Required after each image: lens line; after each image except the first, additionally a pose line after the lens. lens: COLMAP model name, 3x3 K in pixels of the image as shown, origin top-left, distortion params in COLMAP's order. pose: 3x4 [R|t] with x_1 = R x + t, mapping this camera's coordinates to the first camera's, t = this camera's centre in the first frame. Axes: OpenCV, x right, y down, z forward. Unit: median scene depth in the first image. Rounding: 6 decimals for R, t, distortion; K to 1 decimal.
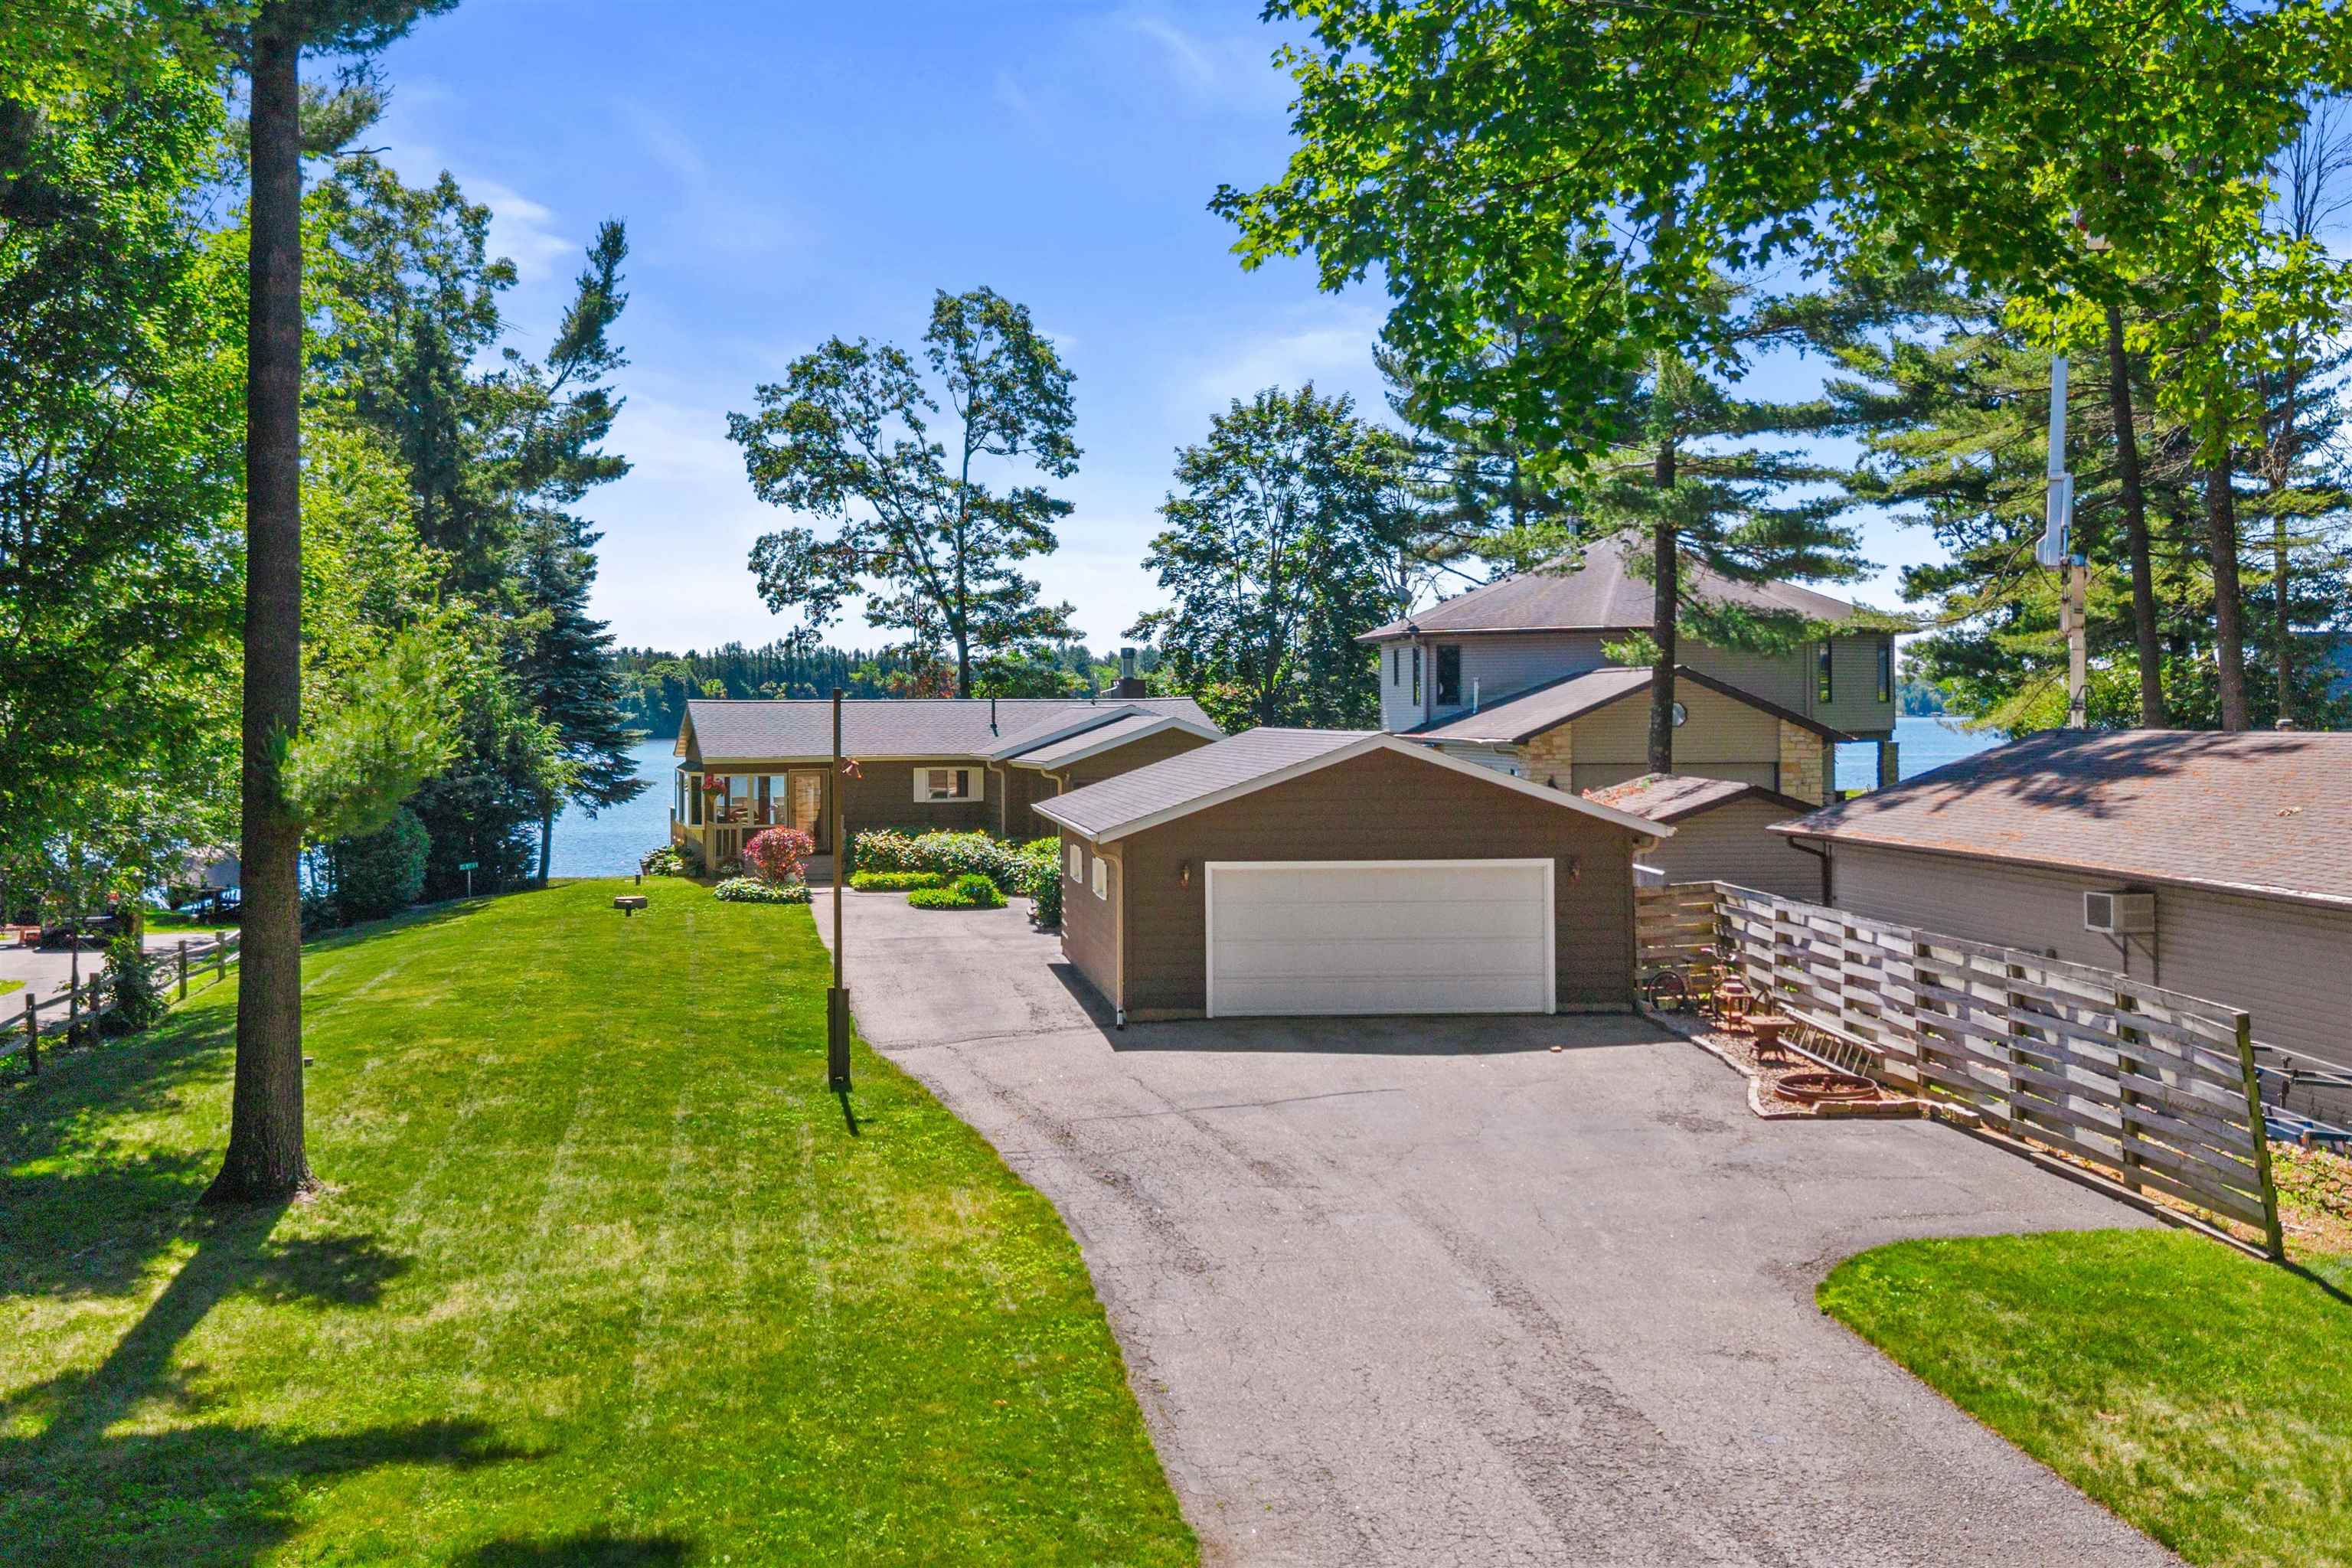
lens RADIAL K [[1826.5, 0, 1217.4], [0, 1826.5, 786.1], [0, 0, 1]] dist [0.078291, -0.002875]
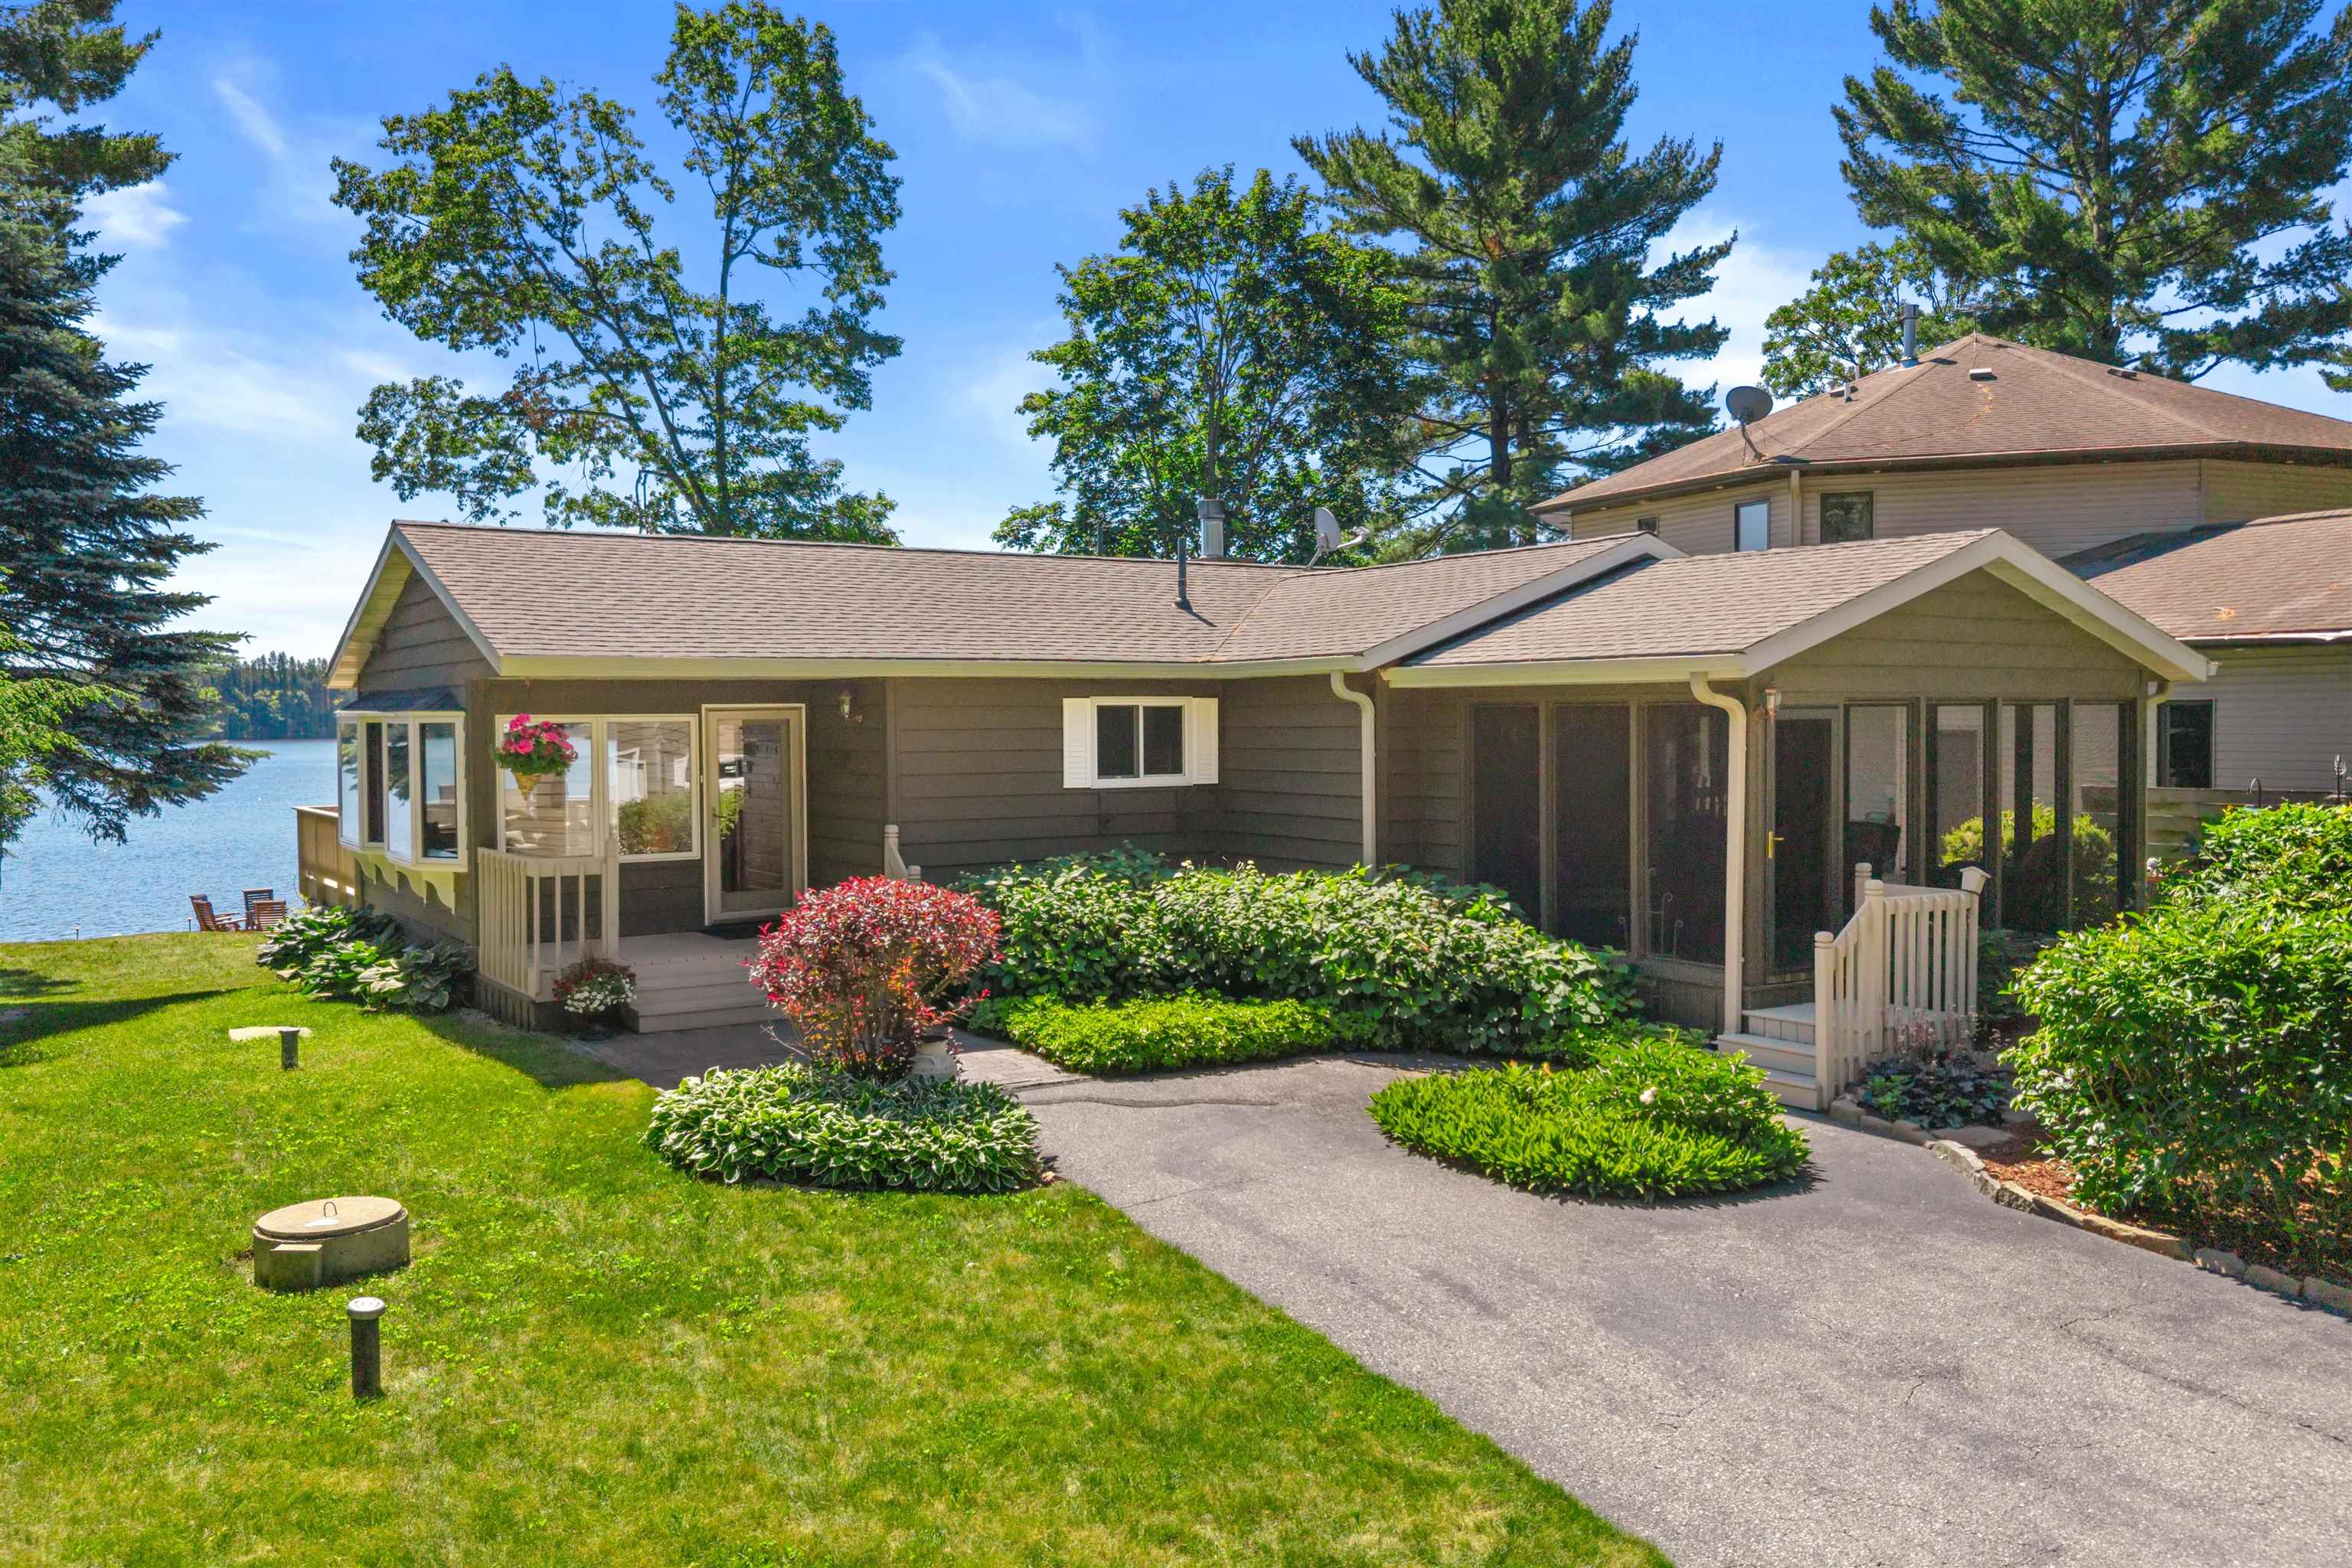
lens RADIAL K [[1889.5, 0, 1263.2], [0, 1889.5, 782.6], [0, 0, 1]] dist [0.018789, -0.010421]
pose [[0.973695, -0.009026, 0.227674, -0.105412], [0.008681, 0.999959, 0.002516, 0.003469], [-0.227688, -0.000473, 0.973734, 0.302032]]
